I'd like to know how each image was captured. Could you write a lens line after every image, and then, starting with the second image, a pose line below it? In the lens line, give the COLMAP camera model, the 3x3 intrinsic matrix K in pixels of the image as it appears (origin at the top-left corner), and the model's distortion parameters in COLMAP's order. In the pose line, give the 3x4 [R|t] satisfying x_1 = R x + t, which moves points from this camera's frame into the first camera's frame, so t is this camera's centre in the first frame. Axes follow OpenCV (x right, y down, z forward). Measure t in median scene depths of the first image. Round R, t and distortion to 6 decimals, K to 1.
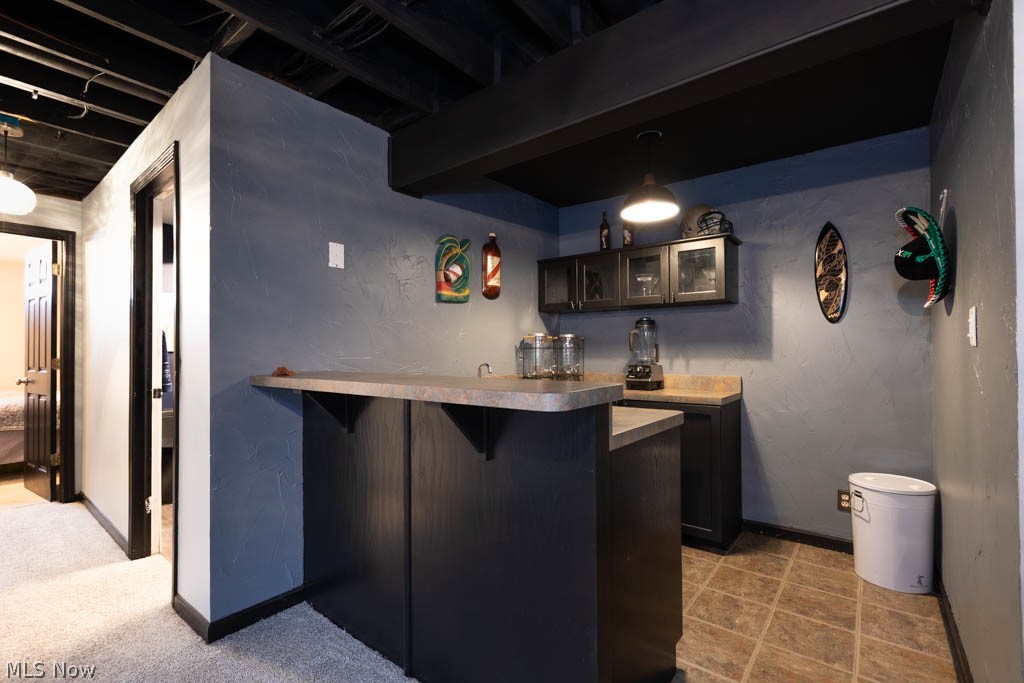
lens RADIAL K [[454.3, 0, 511.9], [0, 454.3, 344.7], [0, 0, 1]] dist [0.004753, -0.001271]
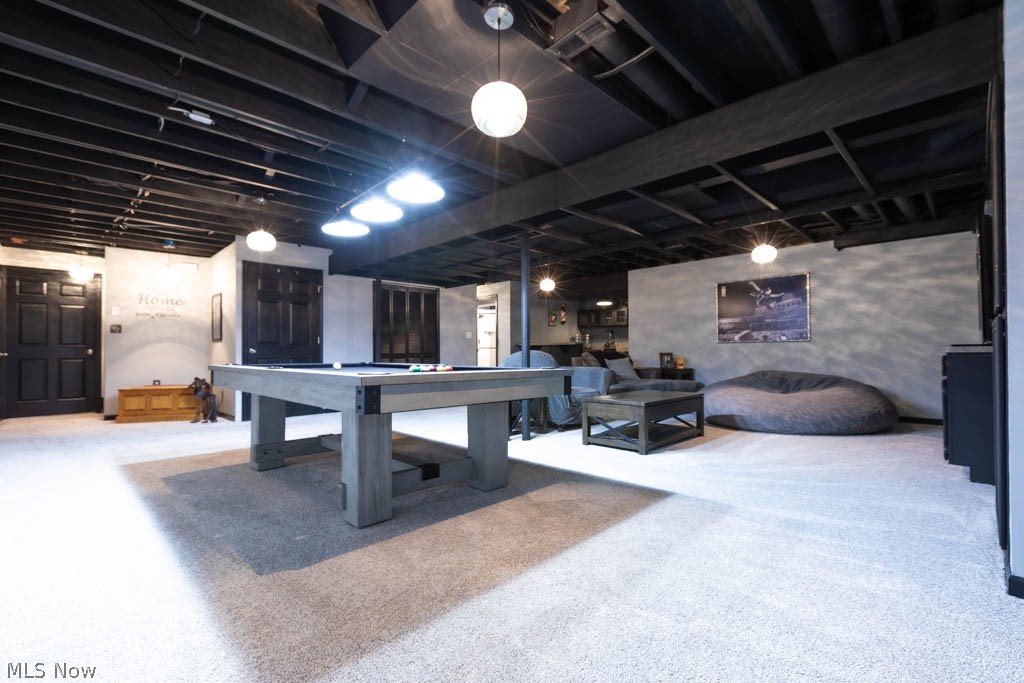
lens RADIAL K [[454.3, 0, 511.6], [0, 454.3, 343.5], [0, 0, 1]] dist [0.004753, -0.001271]
pose [[0.993618, -0.000948, -0.112797, -0.039011], [0.001145, 0.999998, 0.001680, 0.031987], [0.112795, -0.001799, 0.993617, -2.196424]]
